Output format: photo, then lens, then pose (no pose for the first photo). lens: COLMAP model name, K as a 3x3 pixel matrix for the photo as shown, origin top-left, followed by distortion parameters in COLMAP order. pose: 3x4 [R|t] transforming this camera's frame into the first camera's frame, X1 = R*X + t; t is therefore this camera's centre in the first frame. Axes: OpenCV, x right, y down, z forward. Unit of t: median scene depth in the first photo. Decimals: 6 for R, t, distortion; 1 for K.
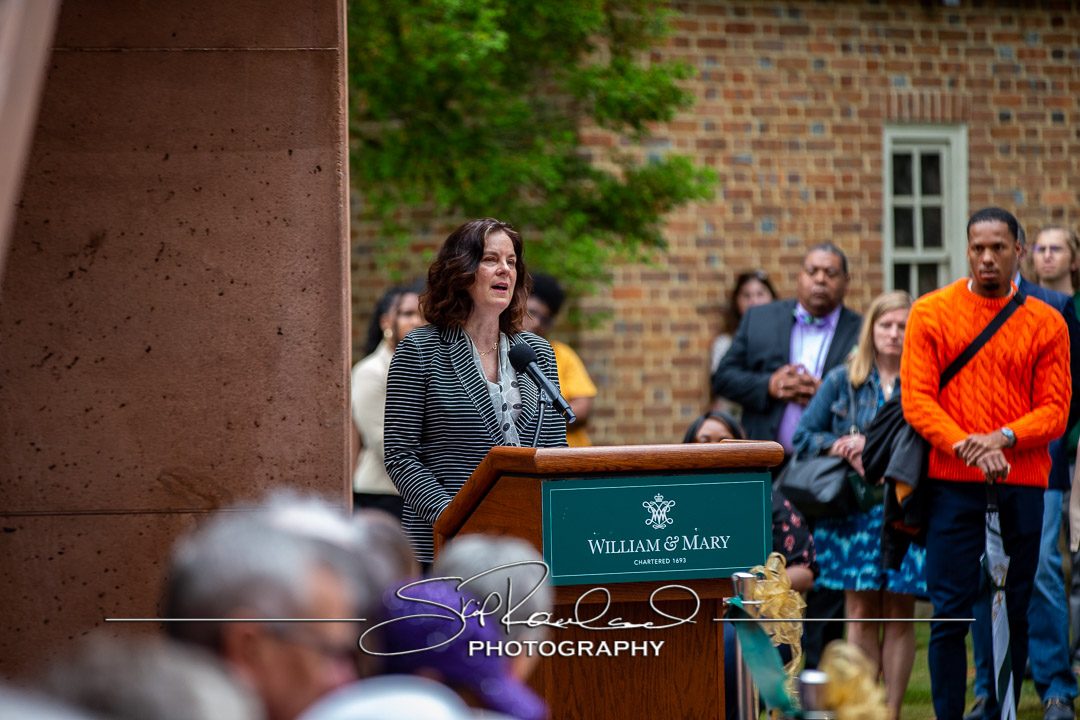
lens RADIAL K [[5824.6, 0, 540.0], [0, 5824.6, 360.0], [0, 0, 1]] dist [1.579776, -0.250843]
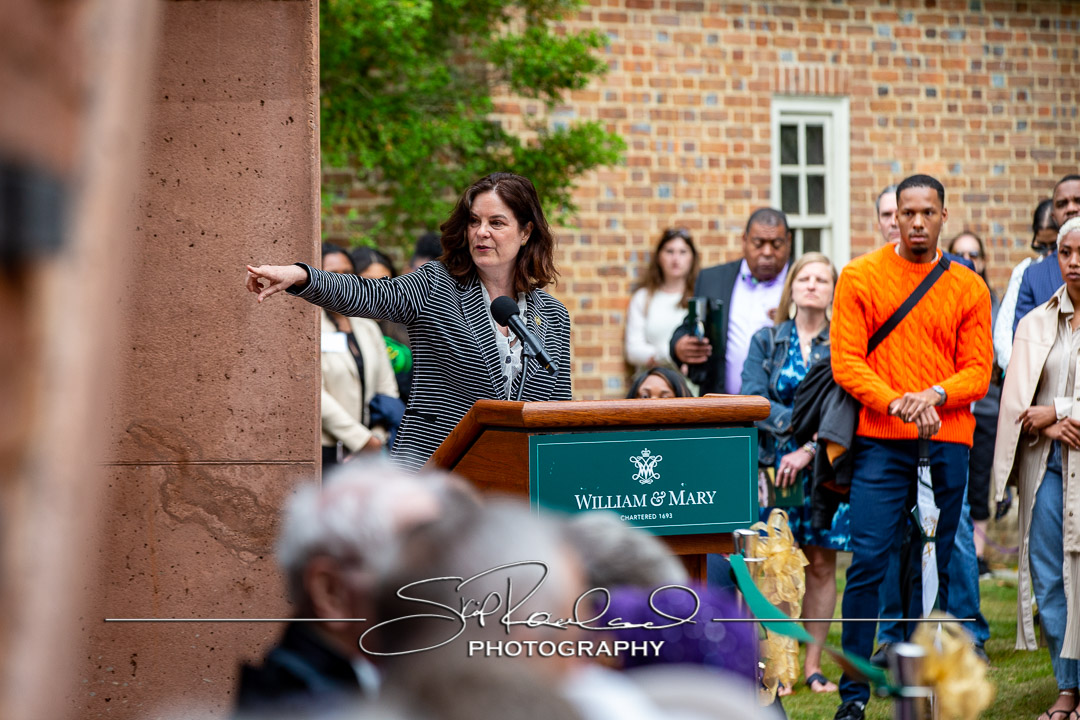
lens RADIAL K [[5199.7, 0, 573.6], [0, 5199.7, 361.1], [0, 0, 1]] dist [0.839694, -2.293723]
pose [[0.999206, 0.004656, 0.039569, -0.024713], [-0.004933, 0.999964, 0.006920, 0.001929], [-0.039536, -0.007110, 0.999193, 0.111263]]
